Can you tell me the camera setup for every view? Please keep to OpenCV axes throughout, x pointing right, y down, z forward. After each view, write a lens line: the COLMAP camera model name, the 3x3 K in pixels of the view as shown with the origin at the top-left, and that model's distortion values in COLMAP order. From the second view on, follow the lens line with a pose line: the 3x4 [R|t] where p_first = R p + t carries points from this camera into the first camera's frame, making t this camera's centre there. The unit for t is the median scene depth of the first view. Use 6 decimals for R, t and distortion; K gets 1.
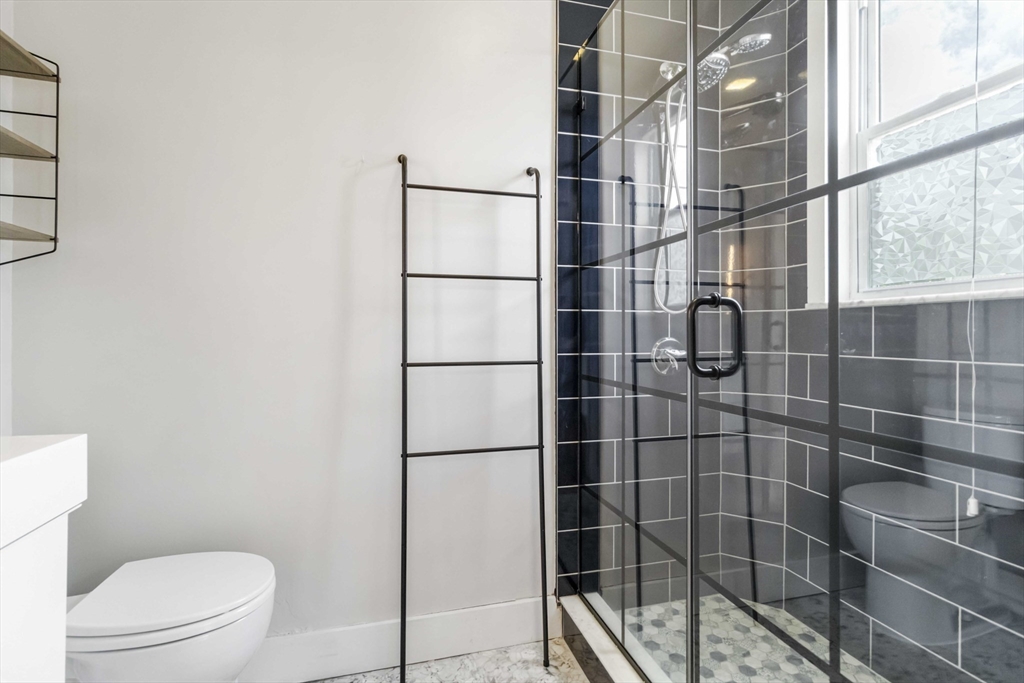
lens RADIAL K [[472.9, 0, 521.6], [0, 472.9, 334.3], [0, 0, 1]] dist [0.008351, -0.001921]
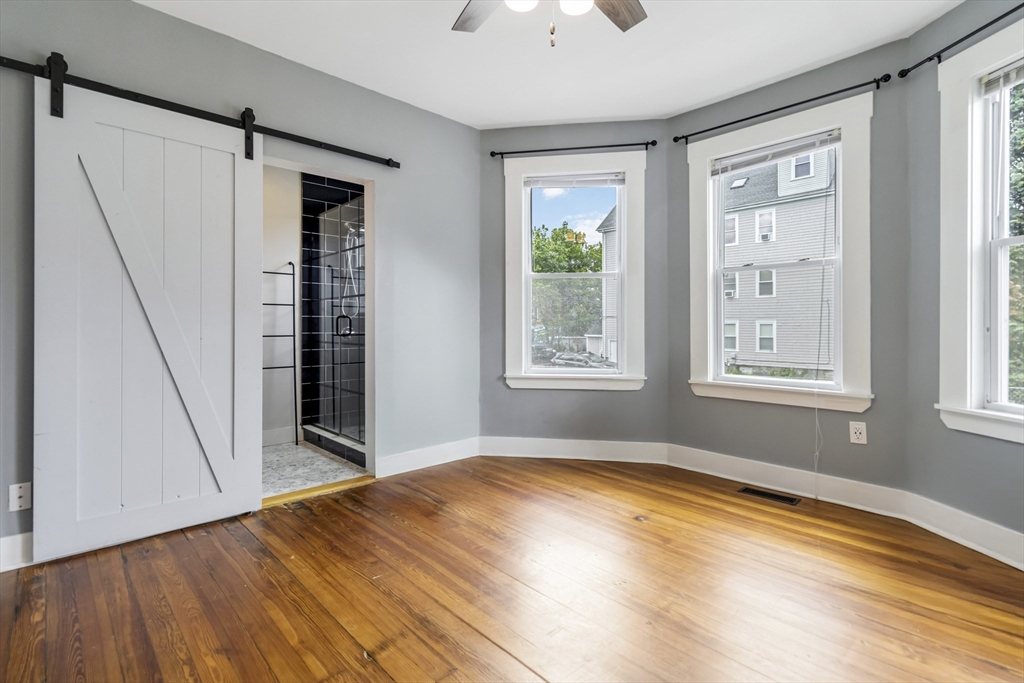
lens RADIAL K [[472.9, 0, 535.5], [0, 472.9, 327.0], [0, 0, 1]] dist [0.008351, -0.001921]
pose [[0.865910, 0.000103, 0.500199, -0.116184], [-0.002466, 0.999989, 0.004063, -0.005340], [-0.500193, -0.004752, 0.865901, -1.923689]]
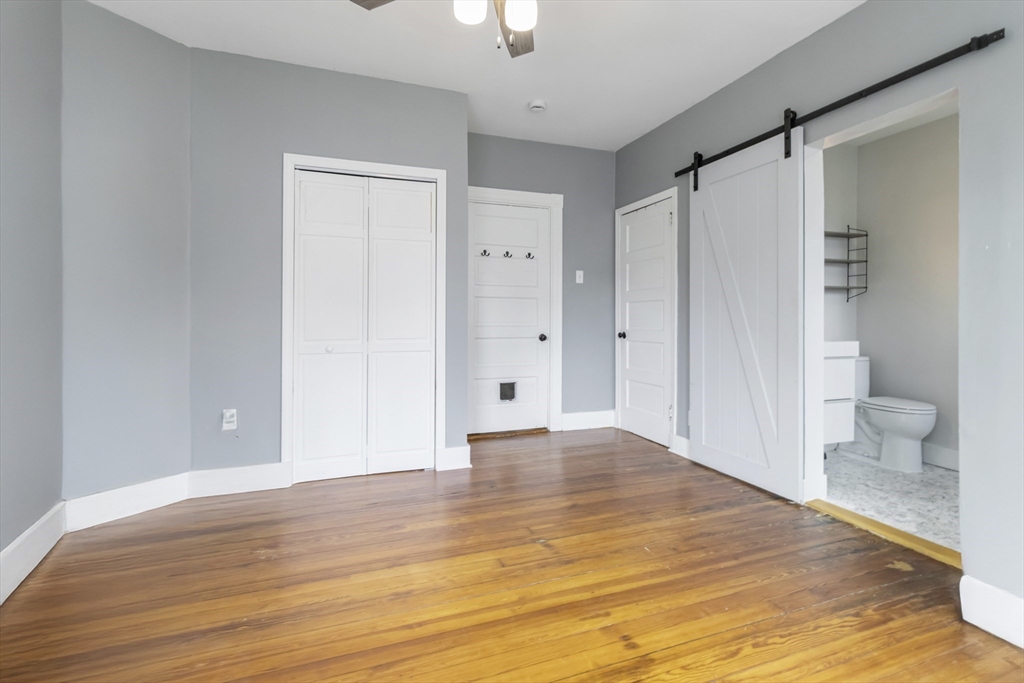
lens RADIAL K [[472.9, 0, 496.7], [0, 472.9, 319.9], [0, 0, 1]] dist [0.008351, -0.001921]
pose [[0.066701, -0.000371, -0.997773, 1.430307], [0.001891, 0.999998, -0.000246, 0.001280], [0.997771, -0.001870, 0.066702, -1.177976]]
